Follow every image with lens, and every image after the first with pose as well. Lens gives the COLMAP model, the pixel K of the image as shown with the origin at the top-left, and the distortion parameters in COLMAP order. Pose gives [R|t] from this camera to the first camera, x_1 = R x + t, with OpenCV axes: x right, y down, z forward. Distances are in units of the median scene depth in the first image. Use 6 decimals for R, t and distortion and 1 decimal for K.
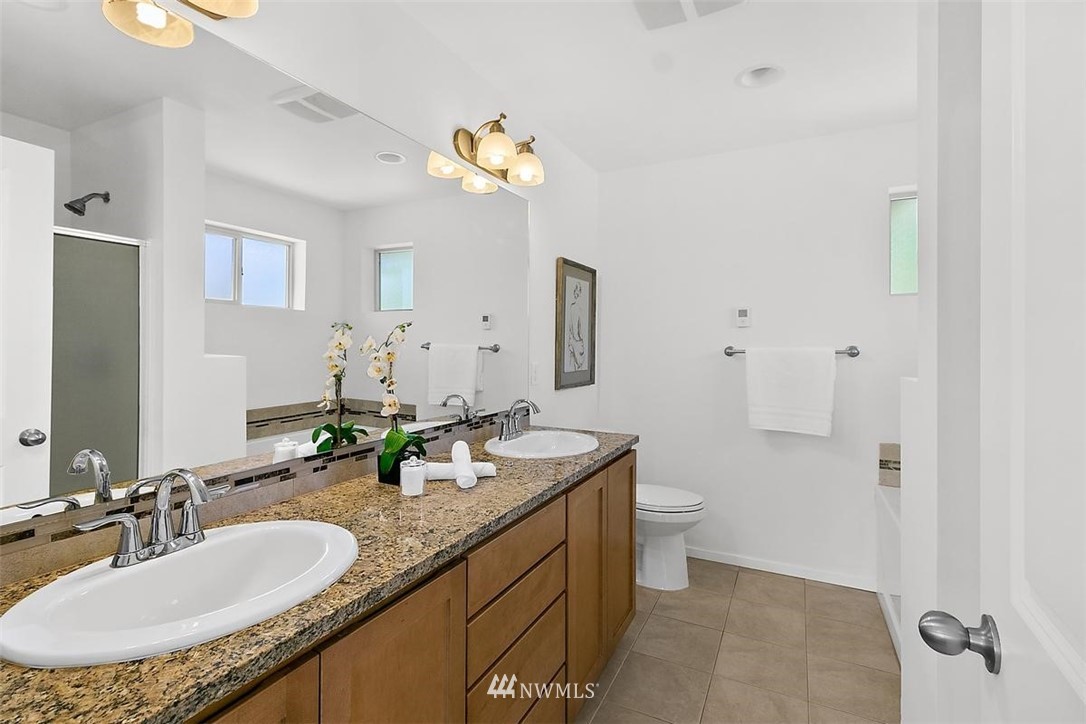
lens RADIAL K [[500.4, 0, 542.1], [0, 500.4, 351.2], [0, 0, 1]] dist [-0.004351, 0.000106]
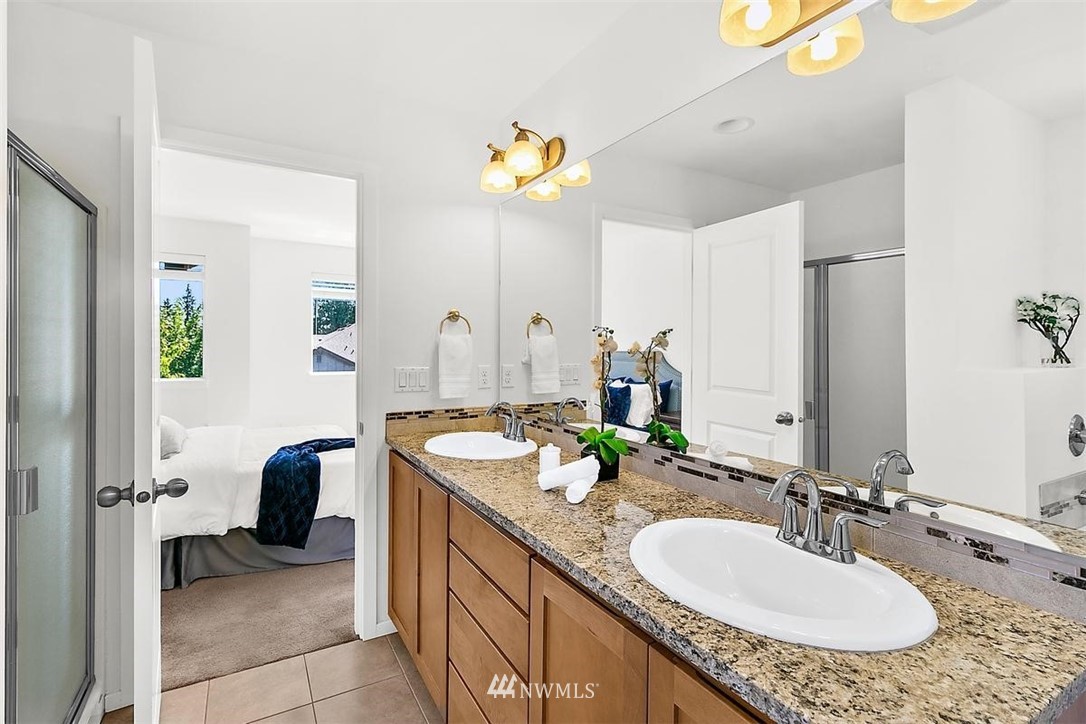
lens RADIAL K [[500.4, 0, 536.6], [0, 500.4, 344.8], [0, 0, 1]] dist [-0.004351, 0.000106]
pose [[-0.547472, -0.005588, -0.836805, 0.543555], [-0.019248, 0.999797, 0.005917, -0.022320], [0.836602, 0.019346, -0.547469, 1.163605]]
